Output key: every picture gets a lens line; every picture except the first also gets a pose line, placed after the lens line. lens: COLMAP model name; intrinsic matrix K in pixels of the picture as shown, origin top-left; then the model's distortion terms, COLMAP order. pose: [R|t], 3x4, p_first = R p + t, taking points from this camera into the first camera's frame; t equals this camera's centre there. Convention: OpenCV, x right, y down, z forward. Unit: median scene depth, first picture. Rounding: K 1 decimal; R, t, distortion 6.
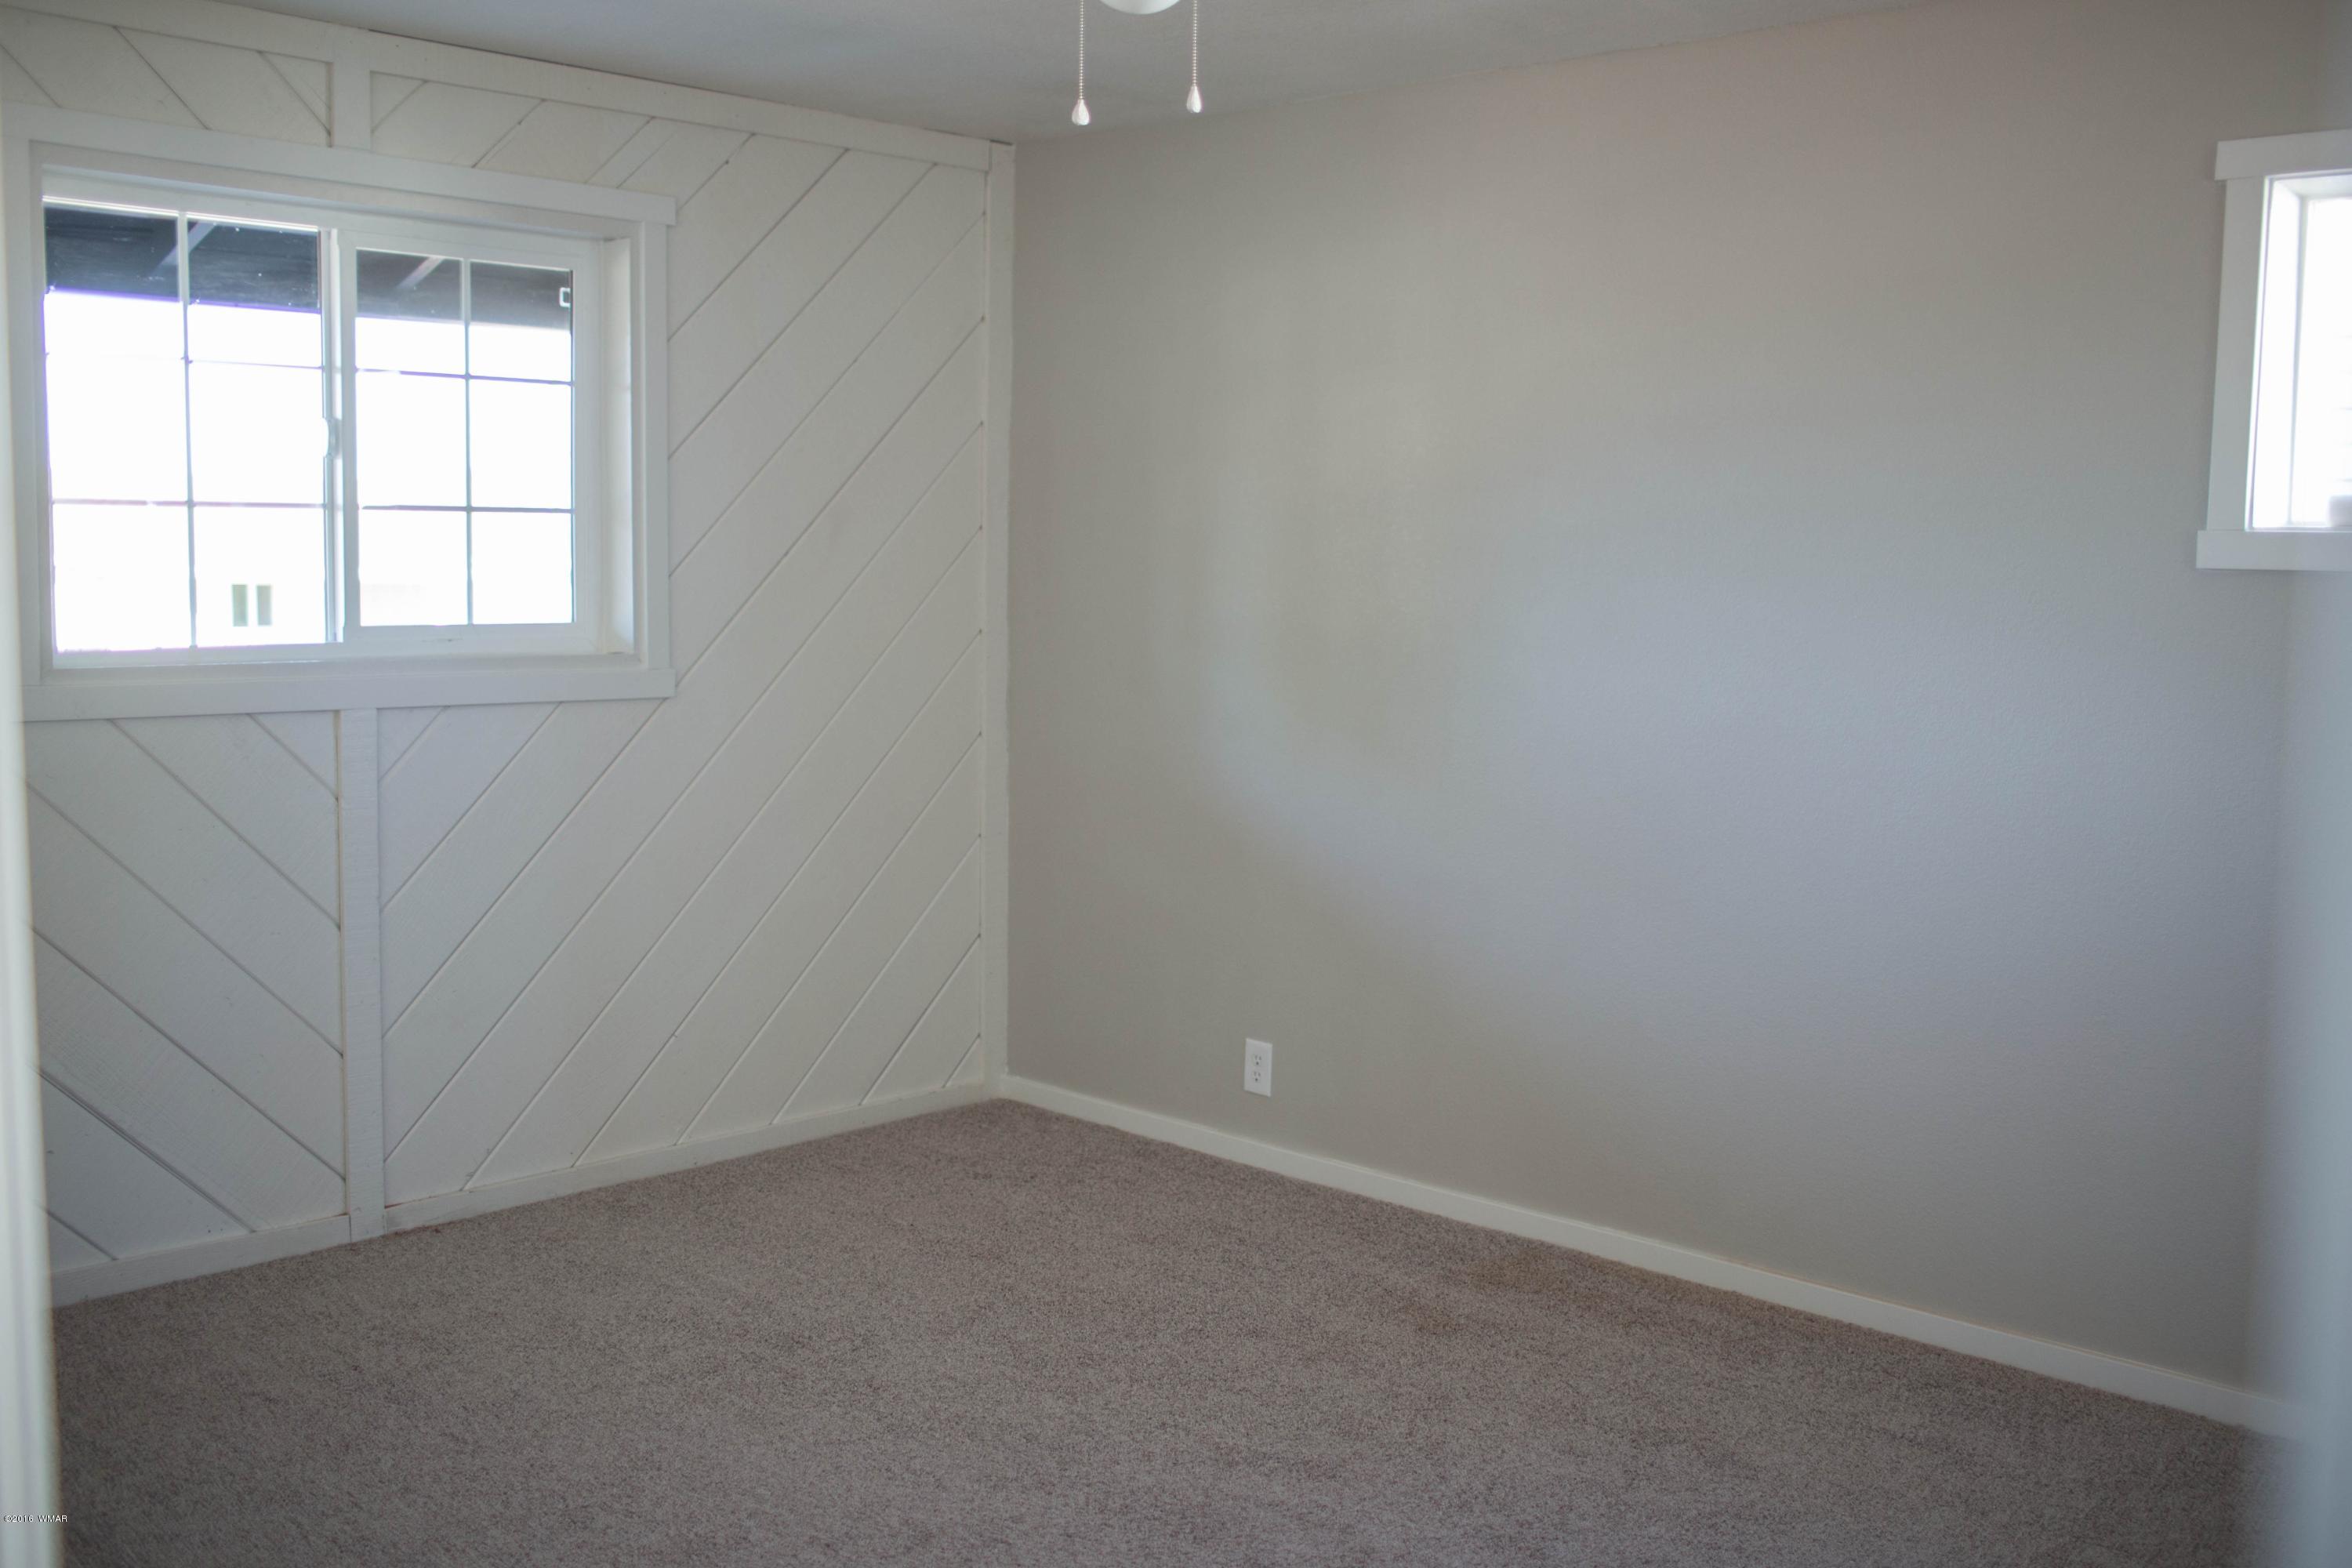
lens RADIAL K [[2251.6, 0, 1169.8], [0, 2251.6, 778.9], [0, 0, 1]] dist [-0.056134, 0.000000]
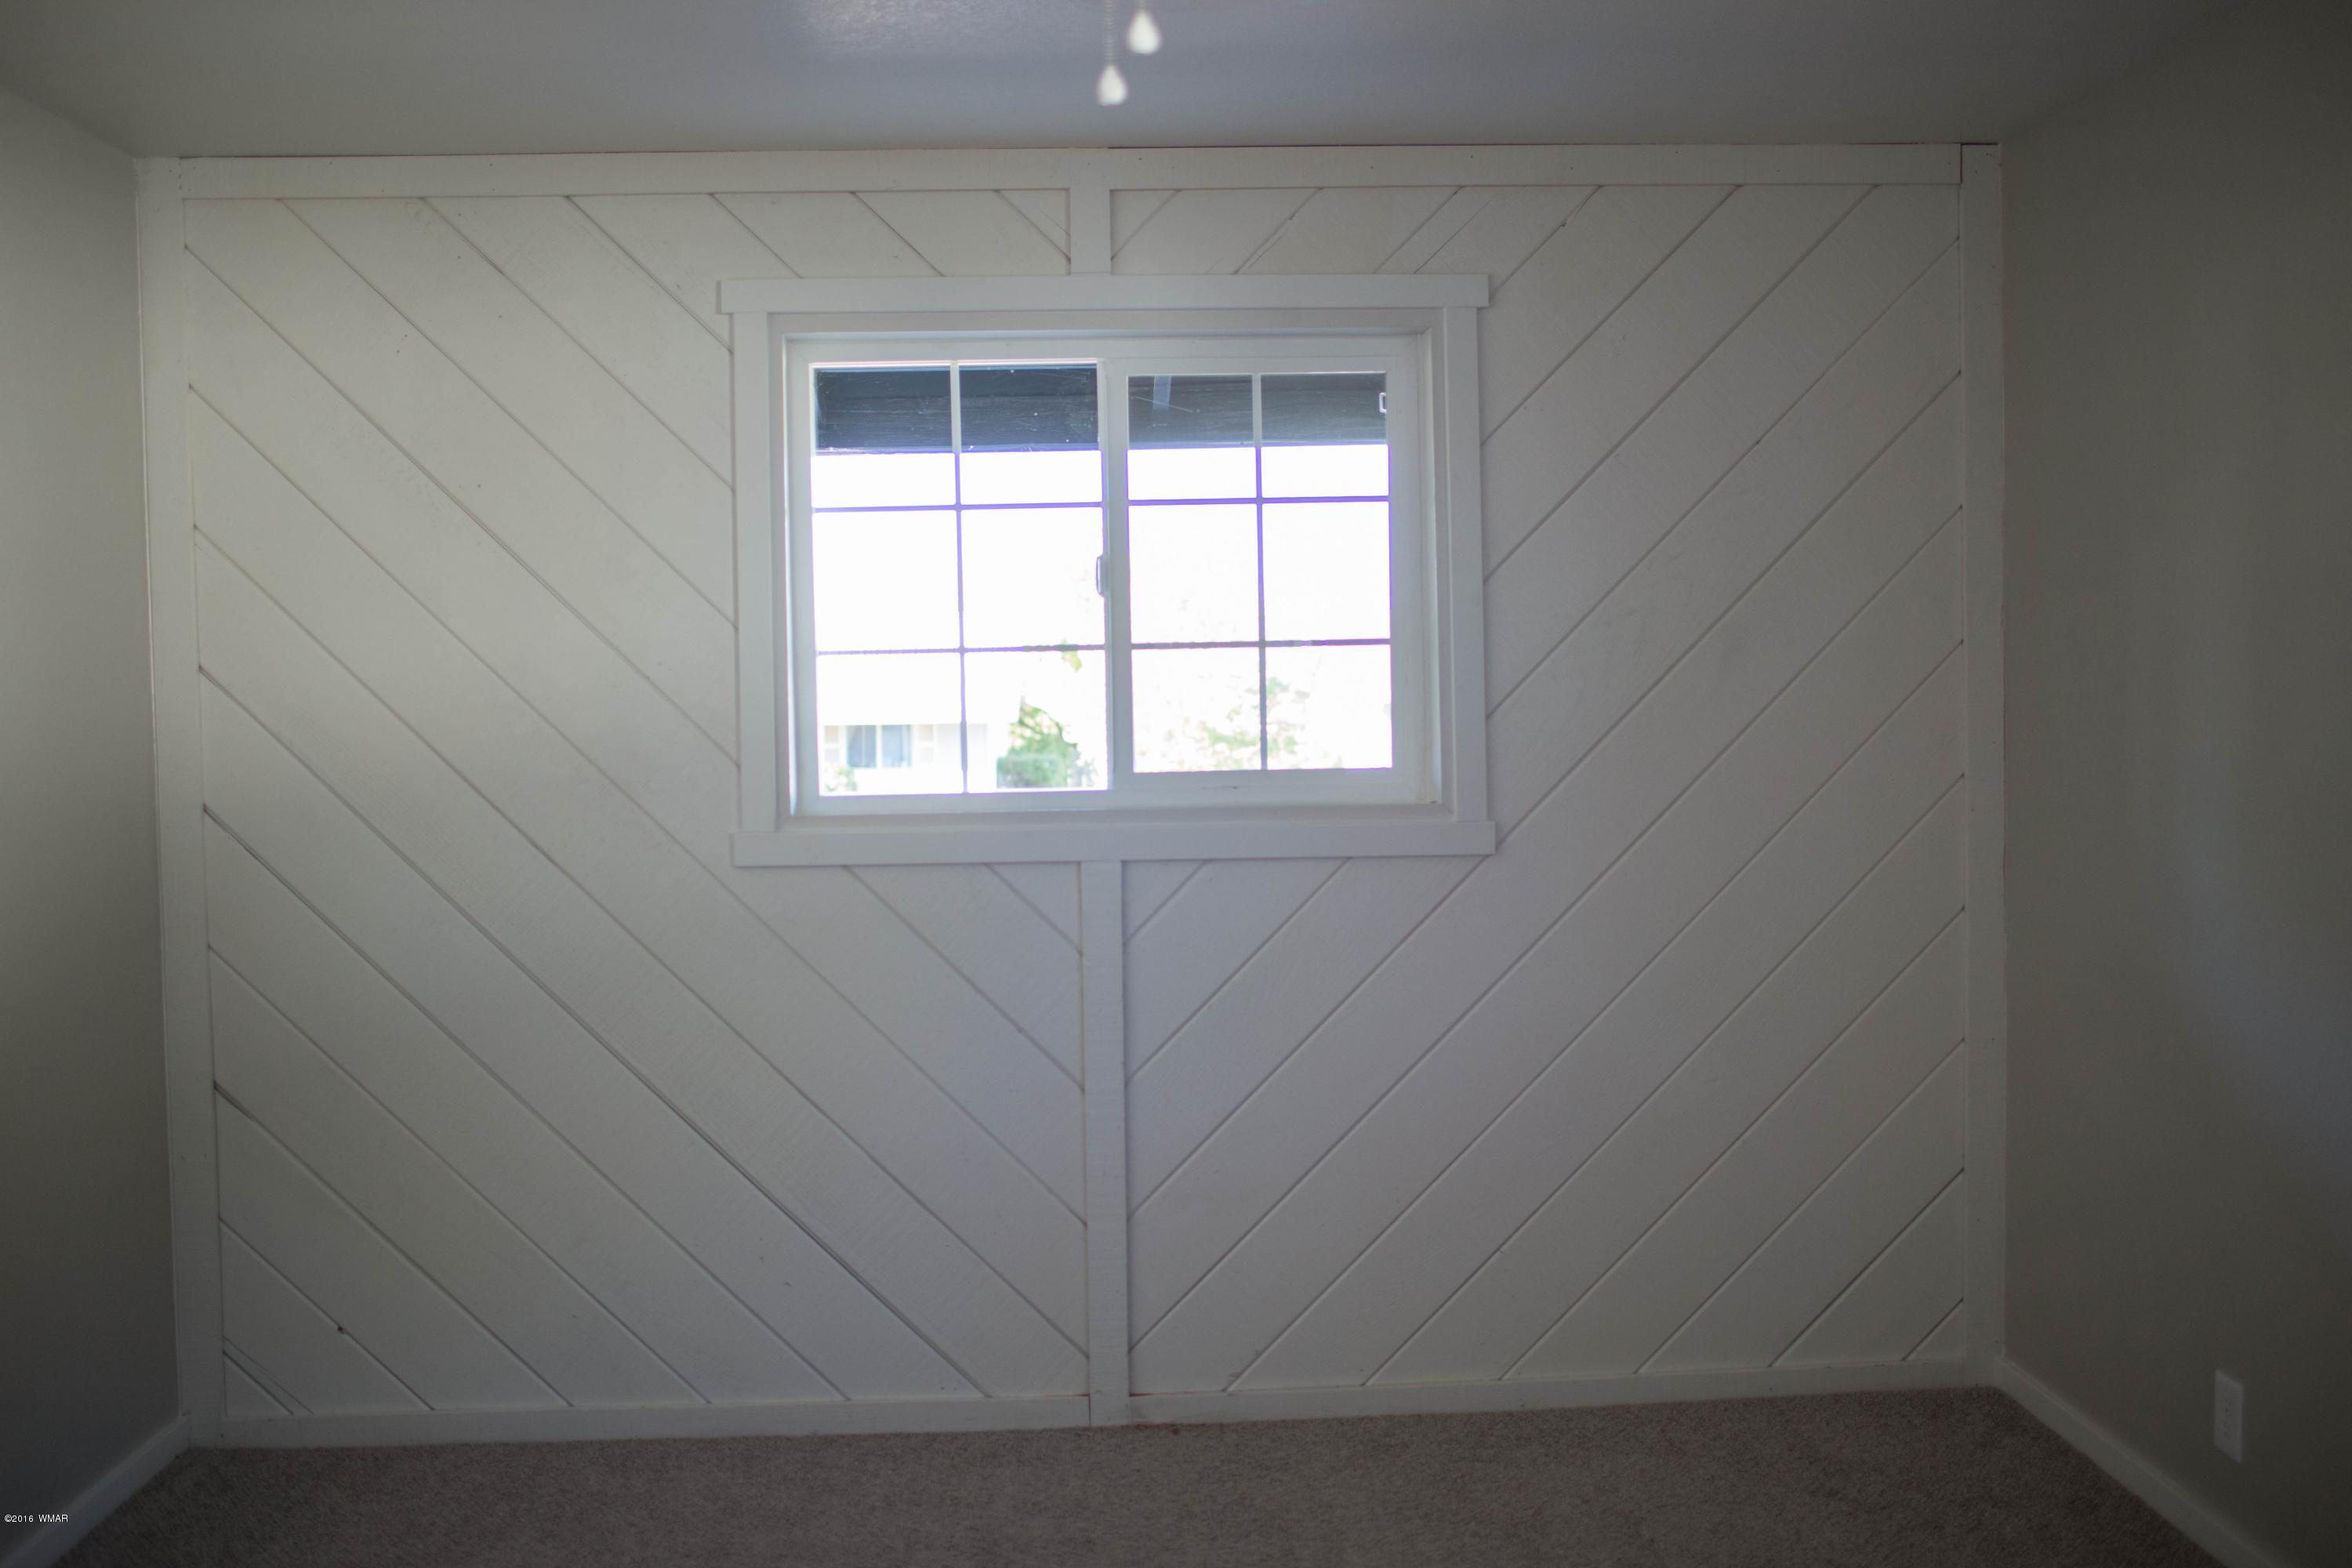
lens RADIAL K [[2251.6, 0, 1176.5], [0, 2251.6, 785.3], [0, 0, 1]] dist [-0.056134, 0.000000]
pose [[0.723952, 0.004041, -0.689839, 0.308071], [-0.039934, 0.998551, -0.036059, -0.029397], [0.688694, 0.053653, 0.723064, 0.323803]]
